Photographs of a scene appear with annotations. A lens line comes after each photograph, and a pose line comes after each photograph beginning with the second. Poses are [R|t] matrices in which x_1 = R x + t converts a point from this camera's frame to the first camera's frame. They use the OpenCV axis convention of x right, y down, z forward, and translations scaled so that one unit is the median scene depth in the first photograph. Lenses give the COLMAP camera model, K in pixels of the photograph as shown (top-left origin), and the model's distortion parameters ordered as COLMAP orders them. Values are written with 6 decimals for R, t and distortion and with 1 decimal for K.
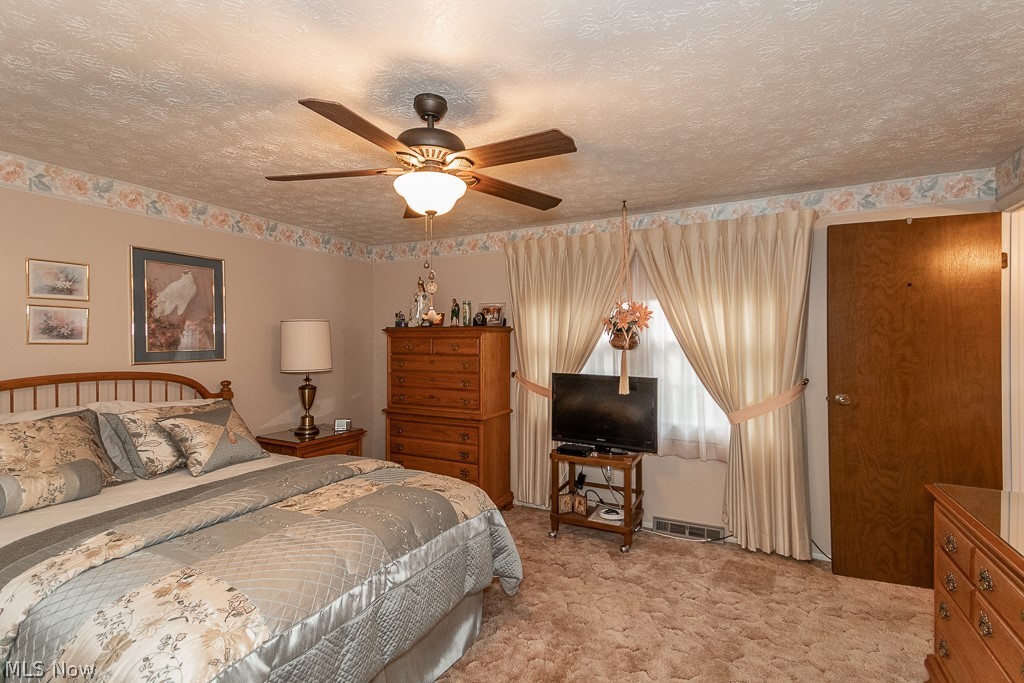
lens RADIAL K [[462.7, 0, 515.9], [0, 462.7, 344.3], [0, 0, 1]] dist [0.002015, 0.000178]
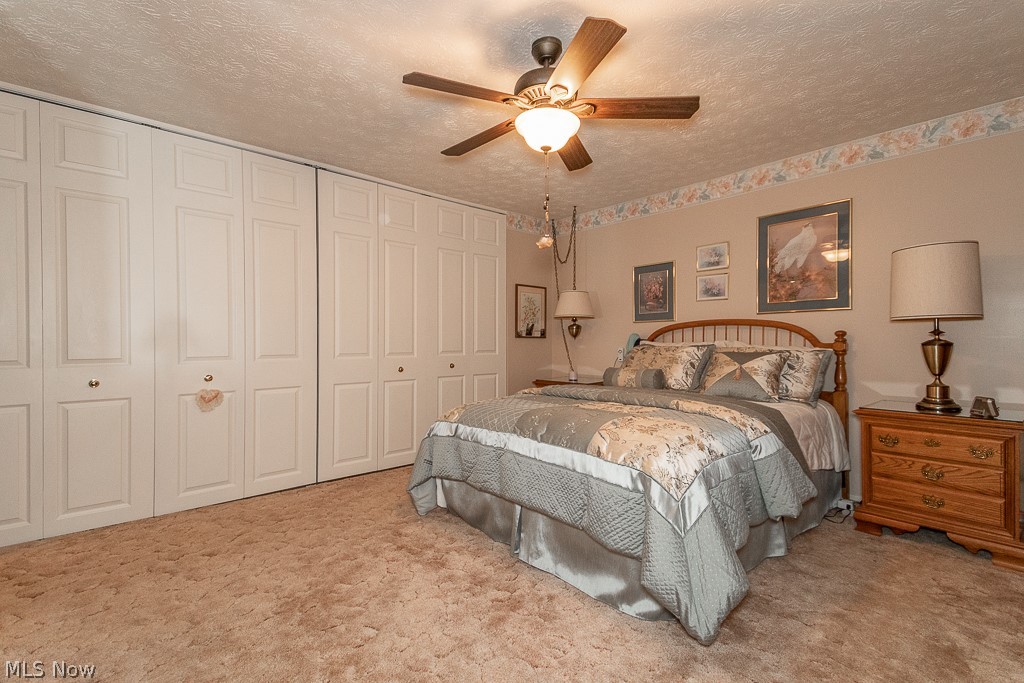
lens RADIAL K [[462.7, 0, 515.9], [0, 462.7, 344.3], [0, 0, 1]] dist [0.002015, 0.000178]
pose [[-0.370647, 0.007650, -0.928742, 0.527777], [0.000429, 0.999967, 0.008066, 0.109210], [0.928774, 0.002591, -0.370638, 0.827039]]
